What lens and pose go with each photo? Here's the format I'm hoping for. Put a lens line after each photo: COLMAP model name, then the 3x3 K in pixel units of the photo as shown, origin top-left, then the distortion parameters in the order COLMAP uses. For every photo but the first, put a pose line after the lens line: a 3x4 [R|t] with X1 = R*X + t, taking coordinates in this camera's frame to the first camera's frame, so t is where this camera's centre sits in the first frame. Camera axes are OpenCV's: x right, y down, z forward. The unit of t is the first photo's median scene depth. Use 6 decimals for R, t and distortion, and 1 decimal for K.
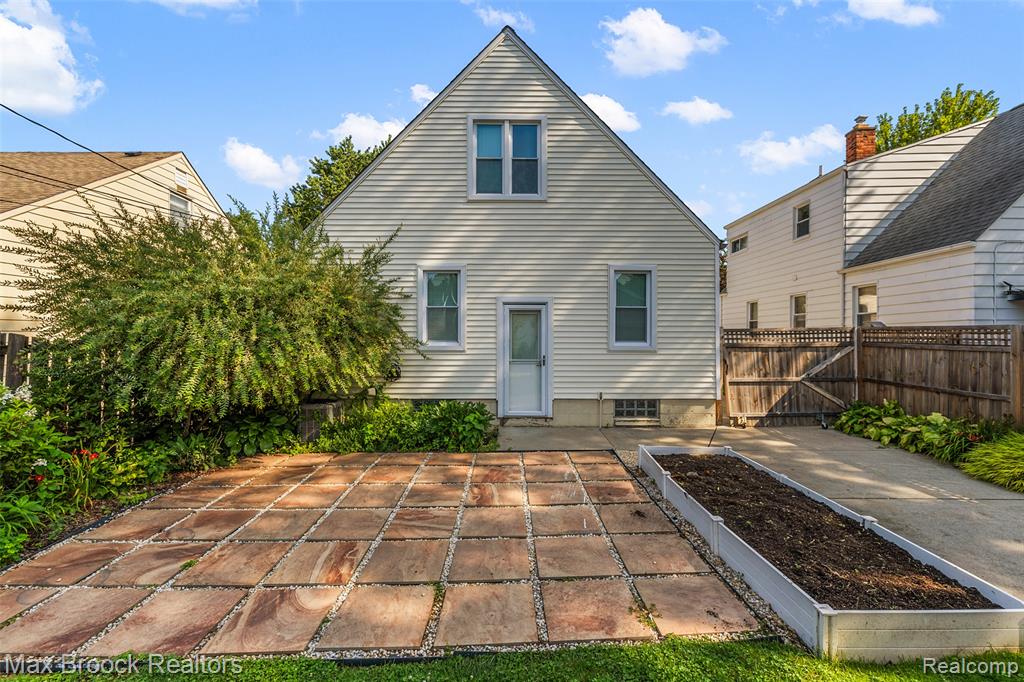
lens RADIAL K [[434.1, 0, 511.4], [0, 434.1, 340.1], [0, 0, 1]] dist [0.000159, -0.000432]
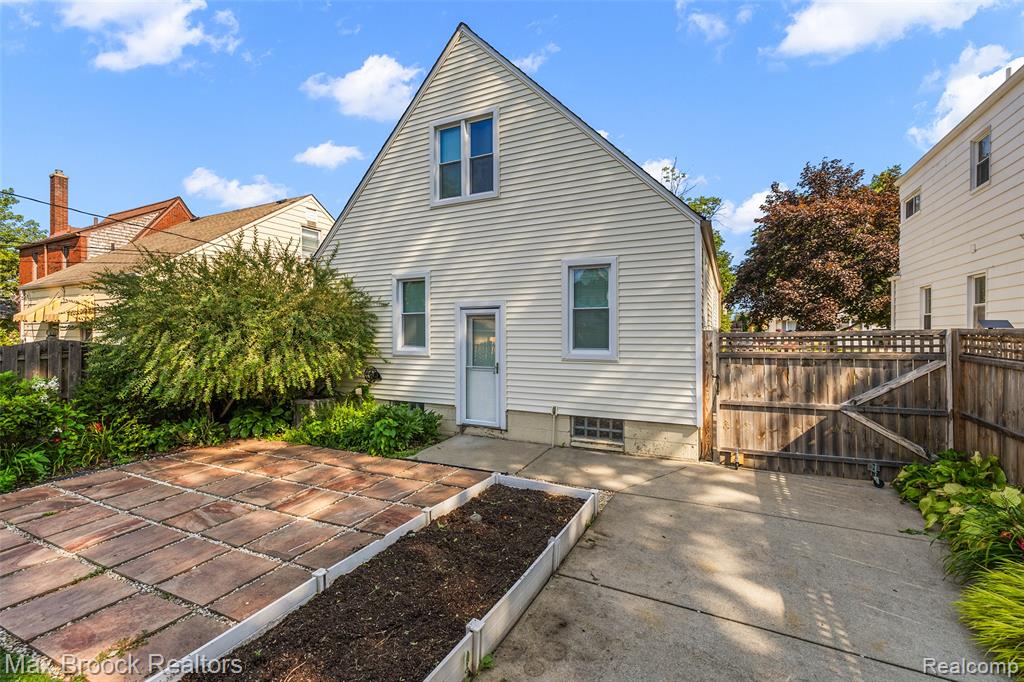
lens RADIAL K [[434.1, 0, 517.4], [0, 434.1, 336.5], [0, 0, 1]] dist [0.000159, -0.000432]
pose [[0.896221, -0.000564, -0.443608, 0.527540], [0.001761, 0.999996, 0.002287, -0.022972], [0.443605, -0.002831, 0.896218, 0.180030]]
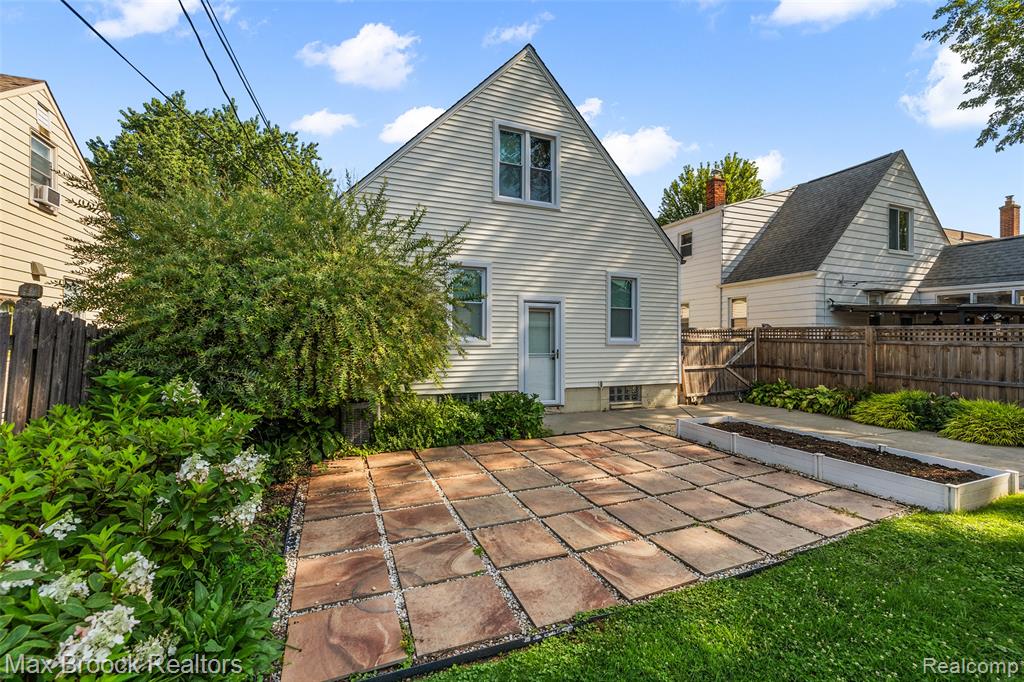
lens RADIAL K [[434.1, 0, 511.6], [0, 434.1, 339.5], [0, 0, 1]] dist [0.000159, -0.000432]
pose [[0.925441, 0.002284, 0.378884, -0.451802], [-0.000600, 0.999989, -0.004563, 0.014948], [-0.378890, 0.003995, 0.925433, 0.020347]]
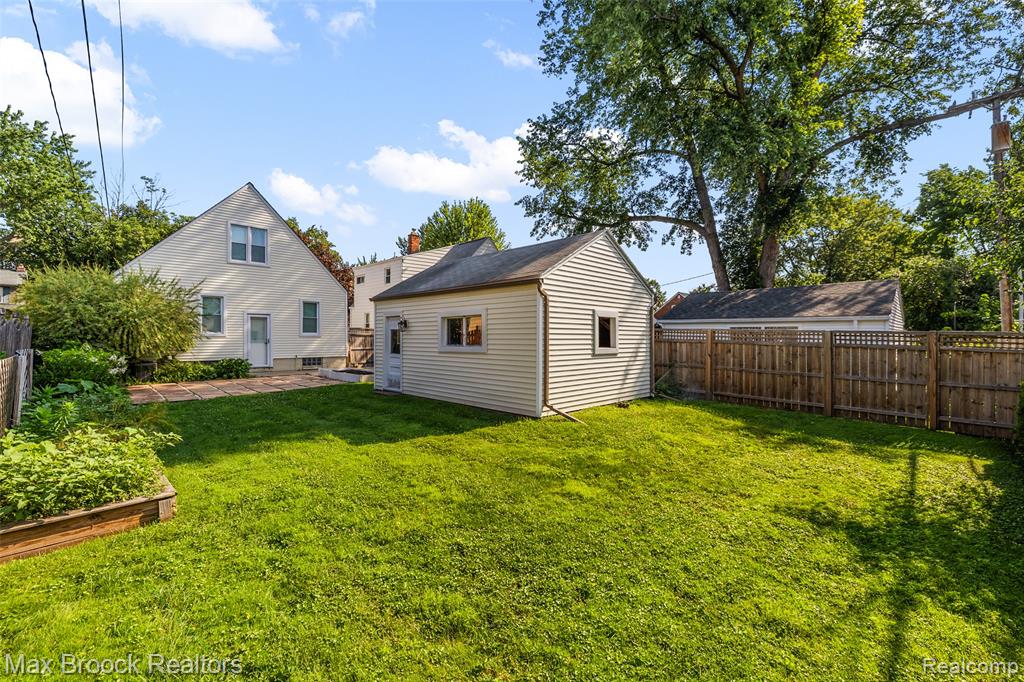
lens RADIAL K [[434.1, 0, 510.0], [0, 434.1, 337.2], [0, 0, 1]] dist [0.000159, -0.000432]
pose [[0.705832, 0.000339, 0.708380, -0.607914], [-0.000392, 1.000000, -0.000088, 0.027879], [-0.708379, -0.000216, 0.705832, -1.377572]]
